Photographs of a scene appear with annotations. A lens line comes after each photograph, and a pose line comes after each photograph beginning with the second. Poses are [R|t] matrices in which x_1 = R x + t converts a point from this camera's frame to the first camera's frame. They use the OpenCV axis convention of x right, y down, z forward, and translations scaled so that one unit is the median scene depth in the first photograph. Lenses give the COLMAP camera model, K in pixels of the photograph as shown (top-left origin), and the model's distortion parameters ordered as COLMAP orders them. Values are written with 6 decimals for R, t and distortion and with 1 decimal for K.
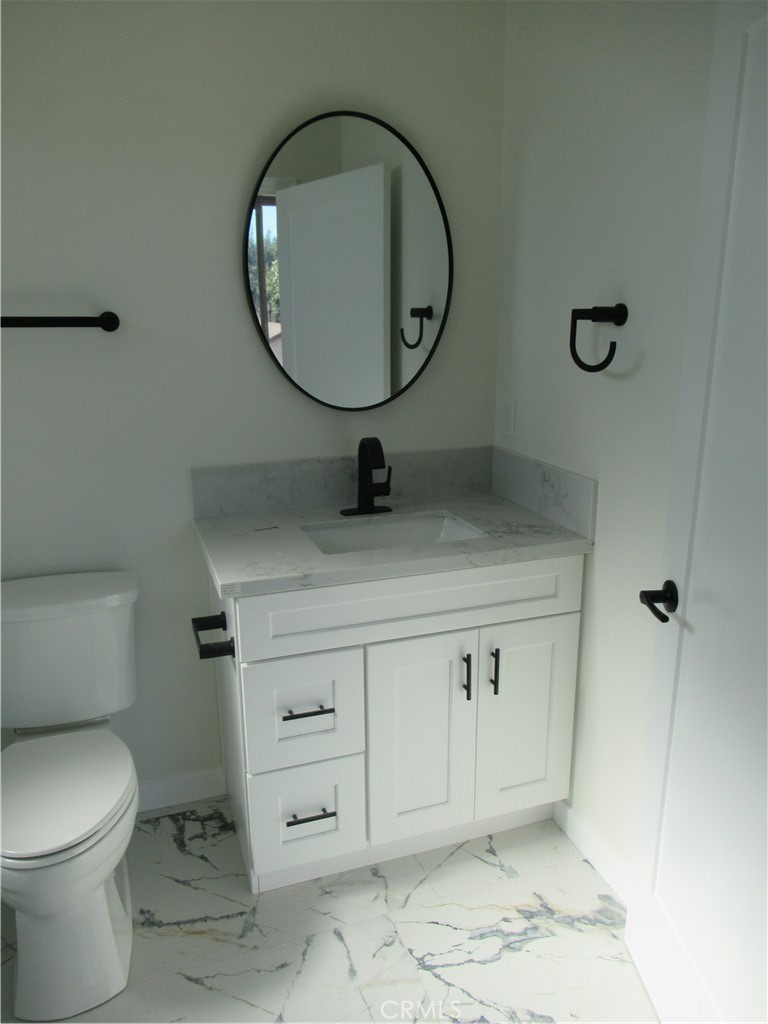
lens RADIAL K [[768.8, 0, 384.0], [0, 768.8, 514.3], [0, 0, 1]] dist [-0.002025, 0.003990]
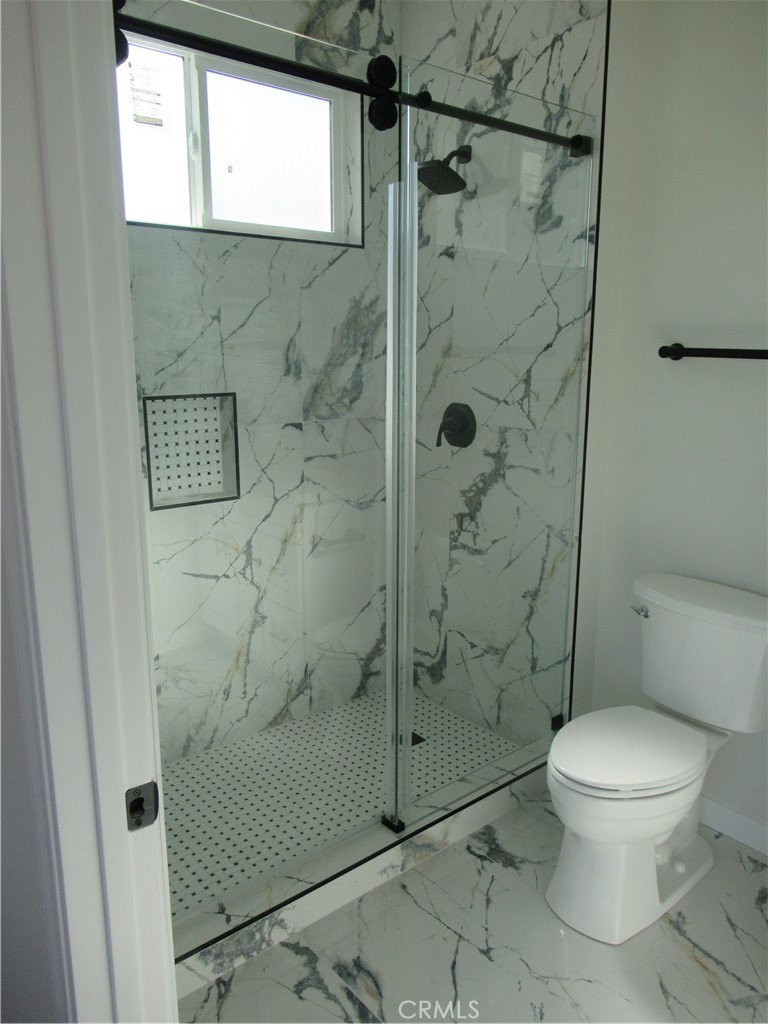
lens RADIAL K [[768.8, 0, 383.3], [0, 768.8, 510.4], [0, 0, 1]] dist [-0.002025, 0.003990]
pose [[0.342121, 0.202677, -0.917537, 0.400730], [-0.246032, 0.961717, 0.120699, -0.036755], [0.906875, 0.184450, 0.378889, 0.141972]]
